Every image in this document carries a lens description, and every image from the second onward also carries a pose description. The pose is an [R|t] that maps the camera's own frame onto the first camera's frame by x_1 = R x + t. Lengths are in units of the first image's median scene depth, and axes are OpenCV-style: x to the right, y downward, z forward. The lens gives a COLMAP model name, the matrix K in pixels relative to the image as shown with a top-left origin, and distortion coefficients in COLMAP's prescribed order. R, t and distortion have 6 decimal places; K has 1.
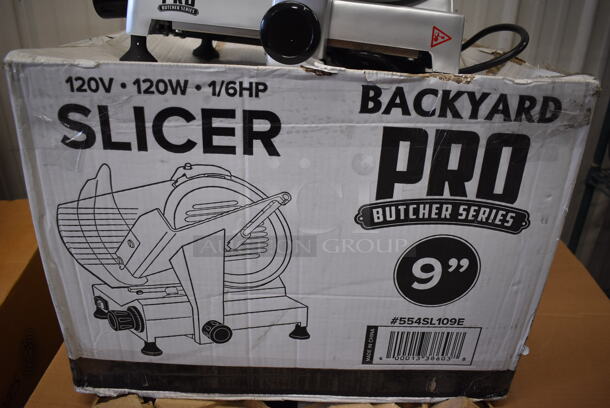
lens RADIAL K [[471.1, 0, 306.3], [0, 471.1, 200.5], [0, 0, 1]] dist [-0.098377, 0.010892]
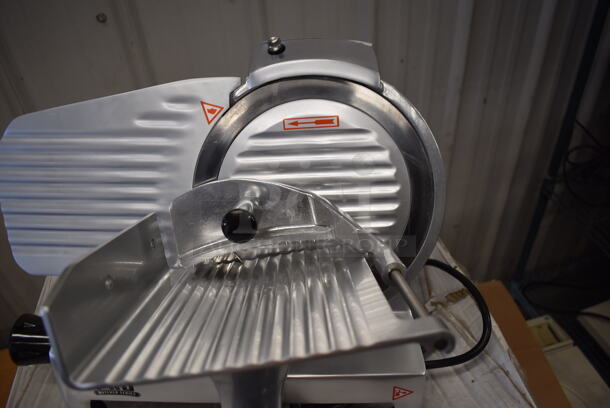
lens RADIAL K [[471.1, 0, 307.8], [0, 471.1, 201.4], [0, 0, 1]] dist [-0.098377, 0.010892]
pose [[0.984484, -0.160890, 0.070041, 0.103013], [0.139992, 0.960795, 0.239322, -1.070760], [-0.105800, -0.225803, 0.968411, 0.196858]]
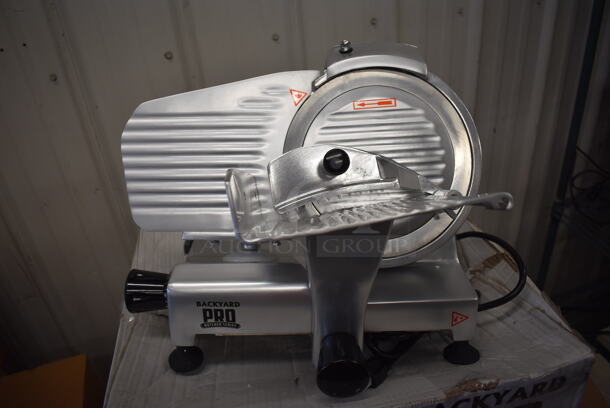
lens RADIAL K [[471.1, 0, 307.9], [0, 471.1, 202.5], [0, 0, 1]] dist [-0.098377, 0.010892]
pose [[0.981430, -0.172545, 0.083800, -0.135579], [0.163861, 0.981263, 0.101355, -0.879637], [-0.099718, -0.085741, 0.991315, -0.088070]]
